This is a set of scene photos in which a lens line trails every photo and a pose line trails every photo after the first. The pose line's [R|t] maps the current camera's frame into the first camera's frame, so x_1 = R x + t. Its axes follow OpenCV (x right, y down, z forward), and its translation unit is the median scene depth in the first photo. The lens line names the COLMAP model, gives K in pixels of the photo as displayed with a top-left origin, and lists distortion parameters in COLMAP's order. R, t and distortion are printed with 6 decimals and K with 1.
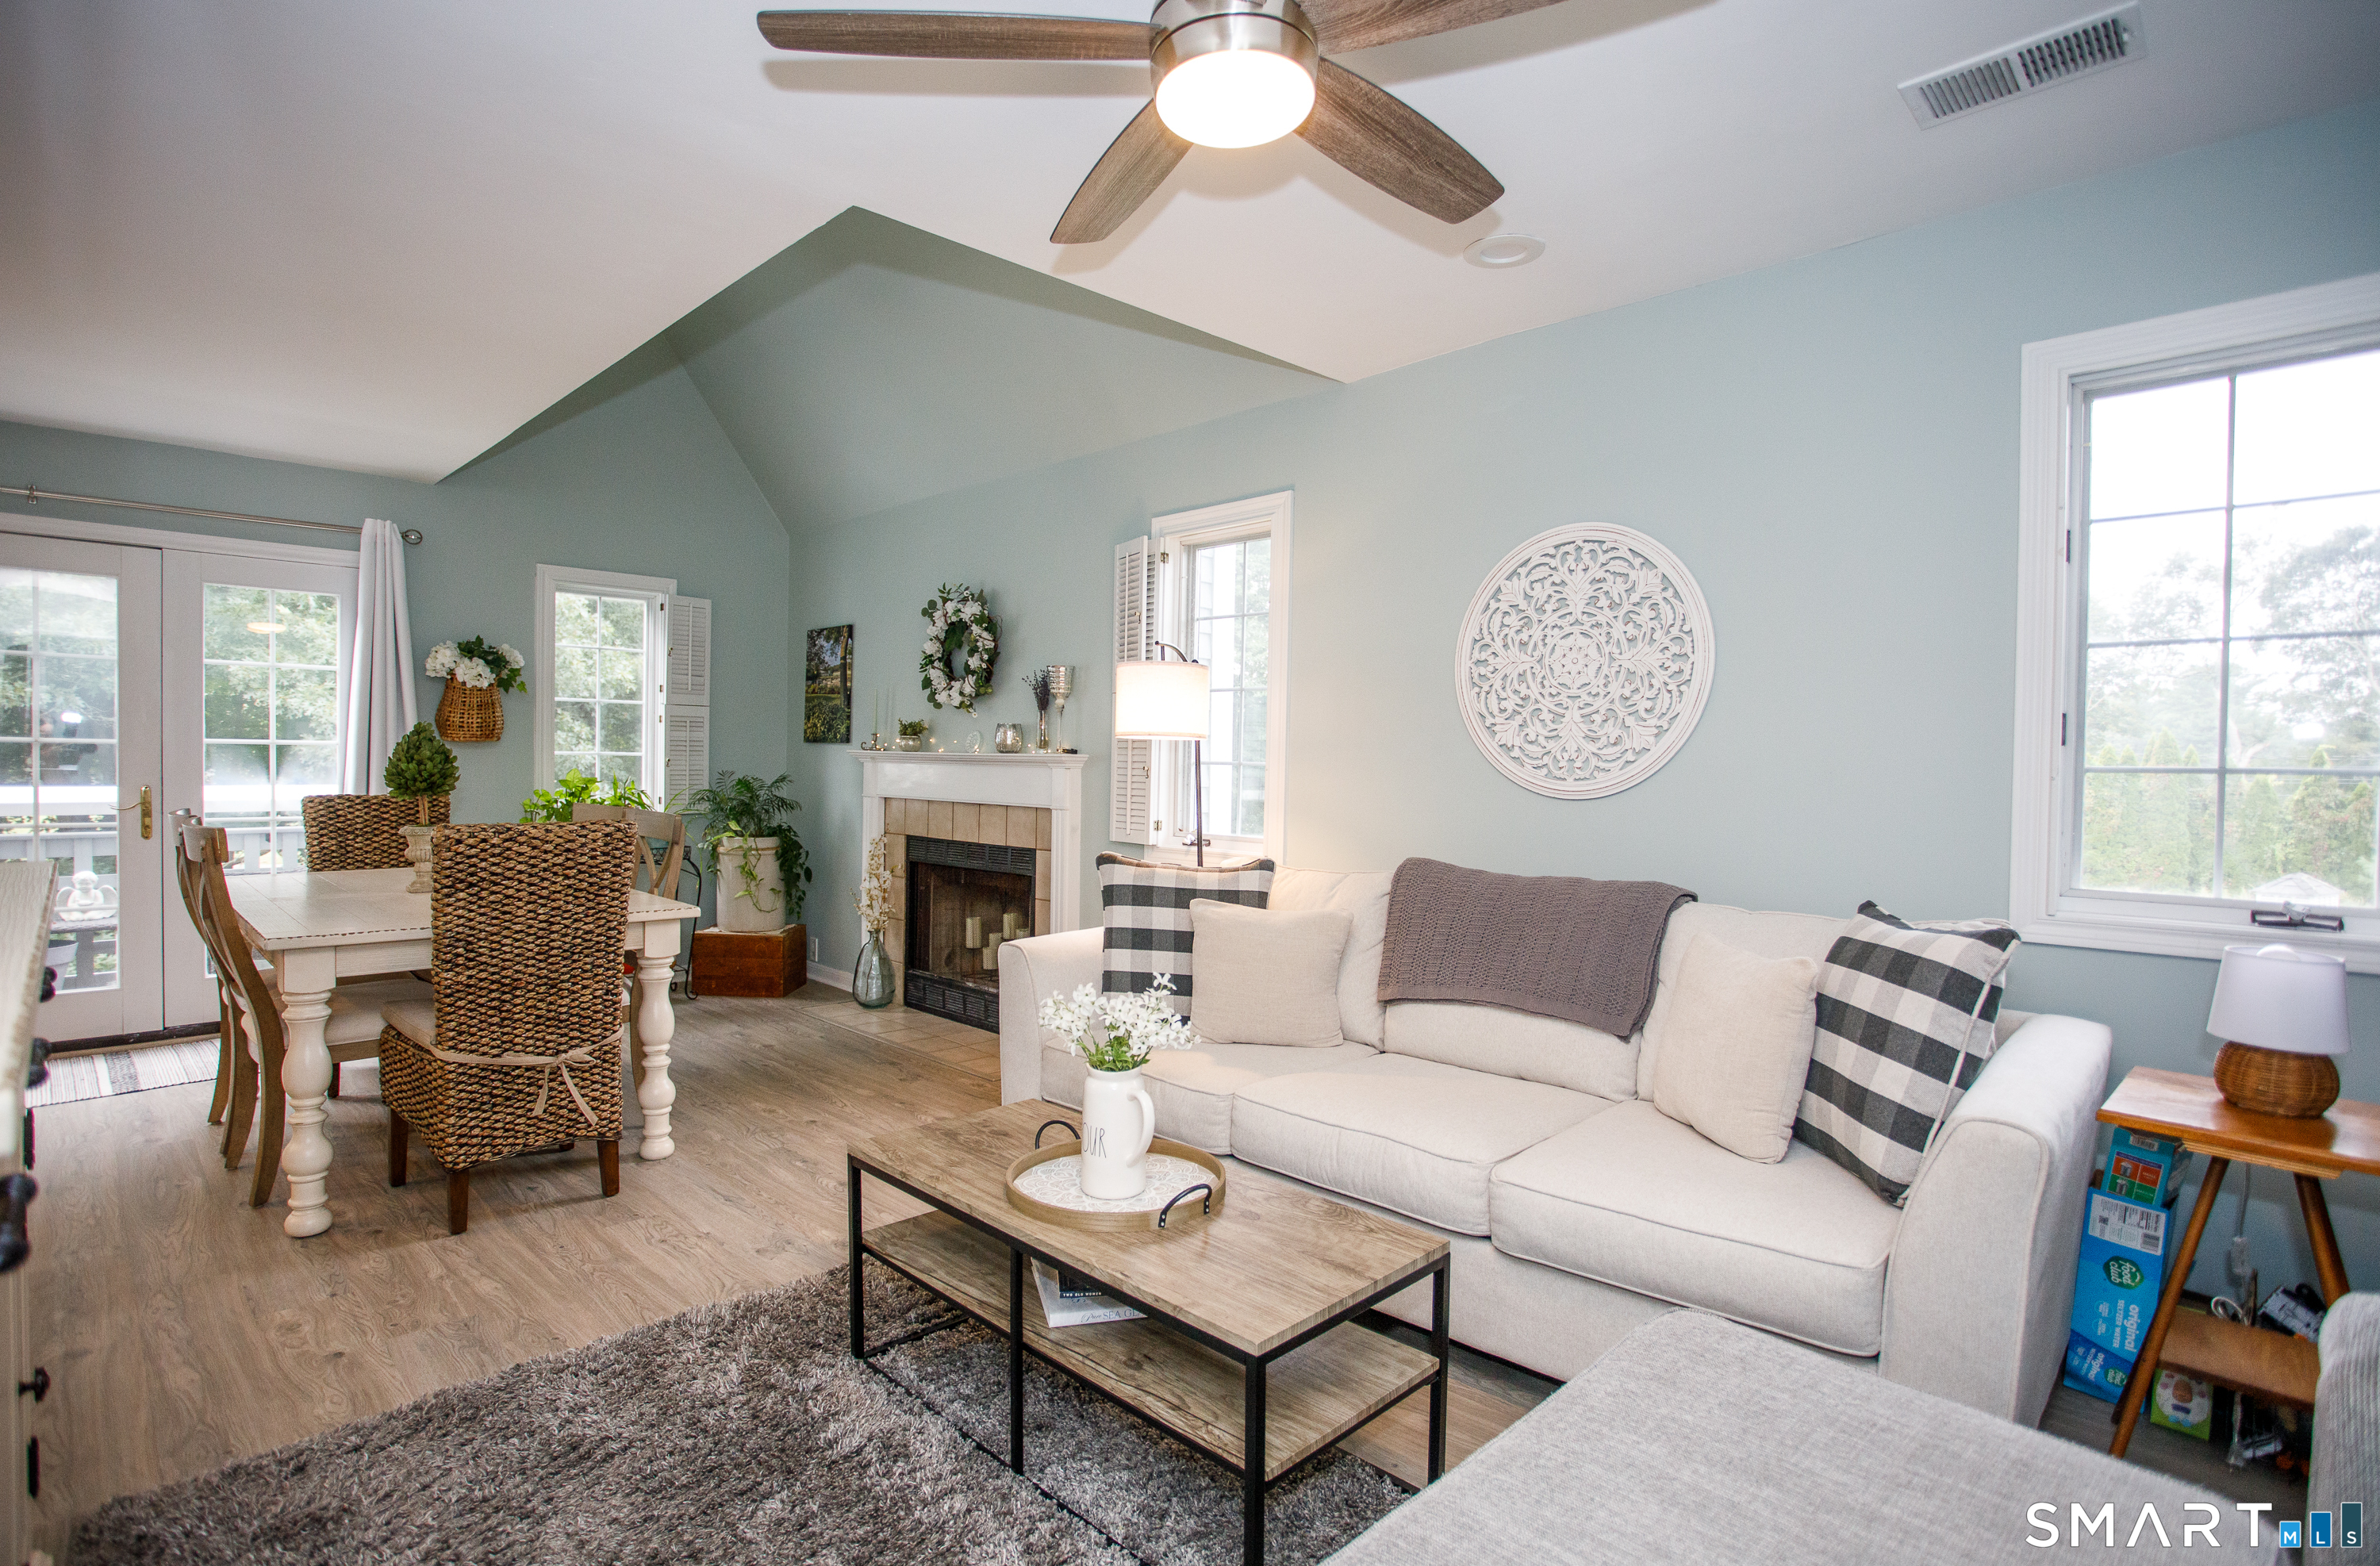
lens RADIAL K [[1167.7, 0, 1191.4], [0, 1167.7, 797.0], [0, 0, 1]] dist [-0.051667, 0.018741]
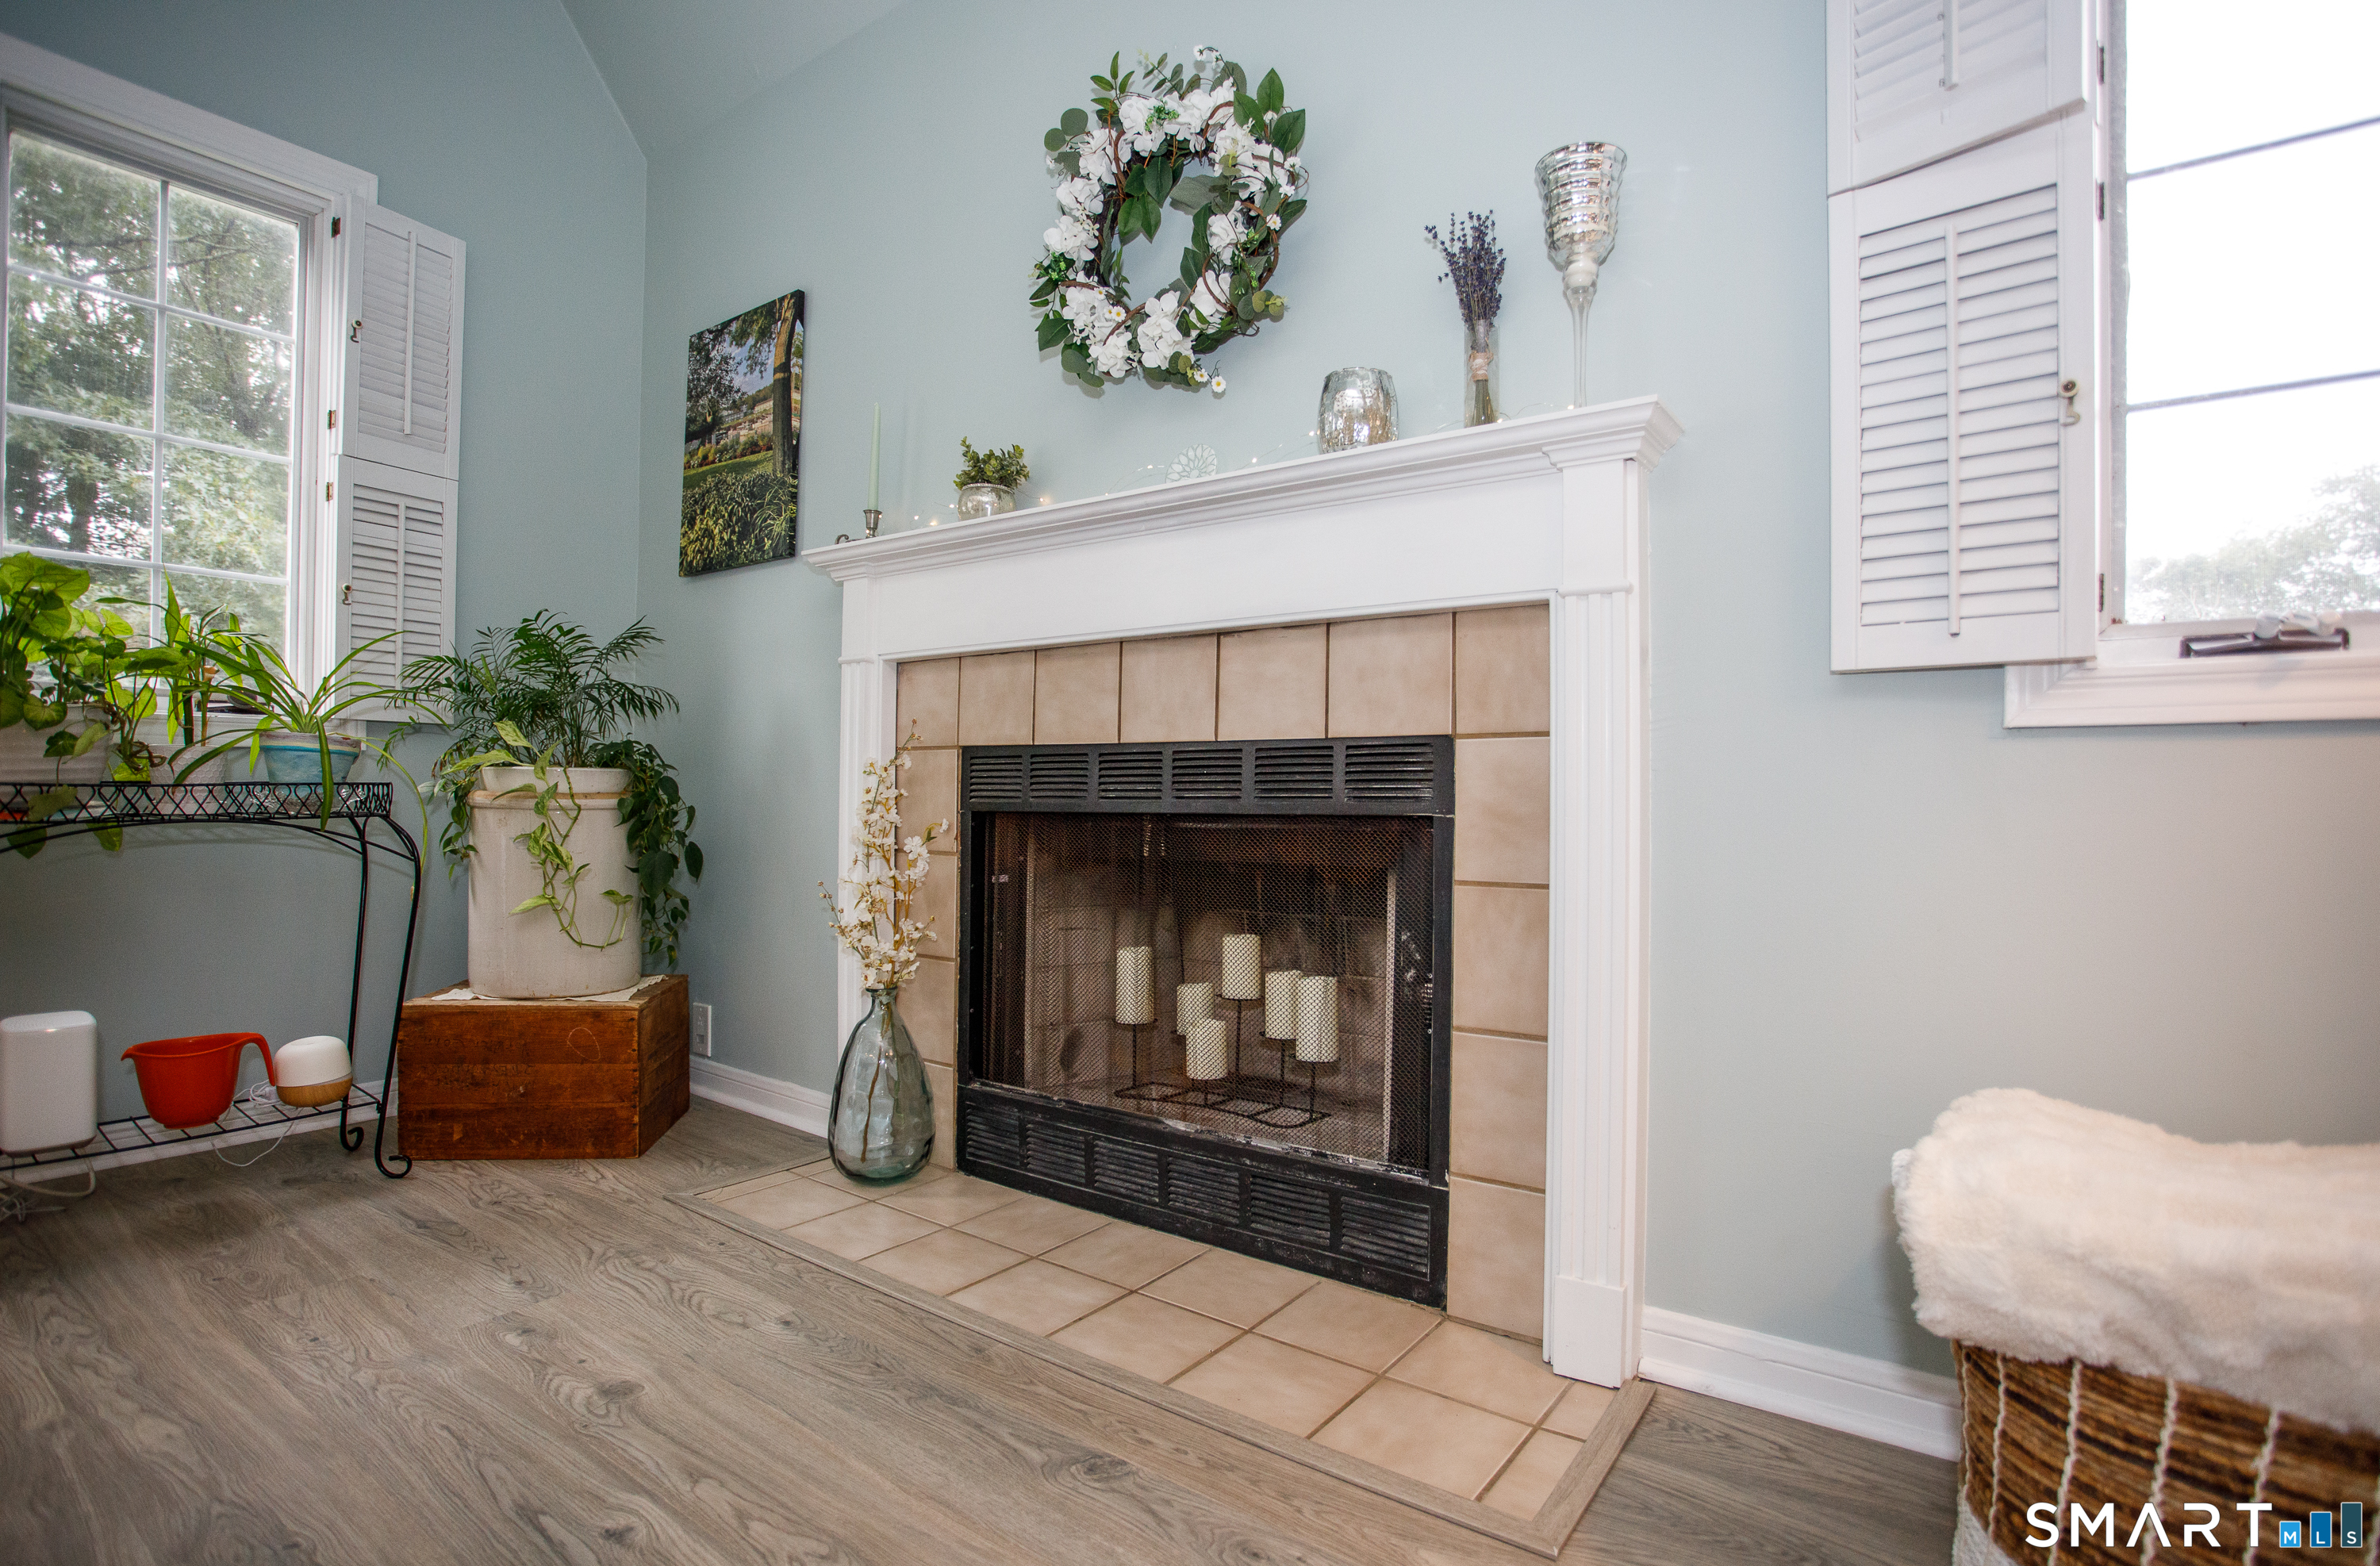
lens RADIAL K [[1167.7, 0, 1195.1], [0, 1167.7, 794.7], [0, 0, 1]] dist [-0.051667, 0.018741]
pose [[0.989388, -0.007701, 0.145094, -0.217273], [0.011986, 0.999517, -0.028682, 0.059689], [-0.144803, 0.030117, 0.989002, 0.569966]]
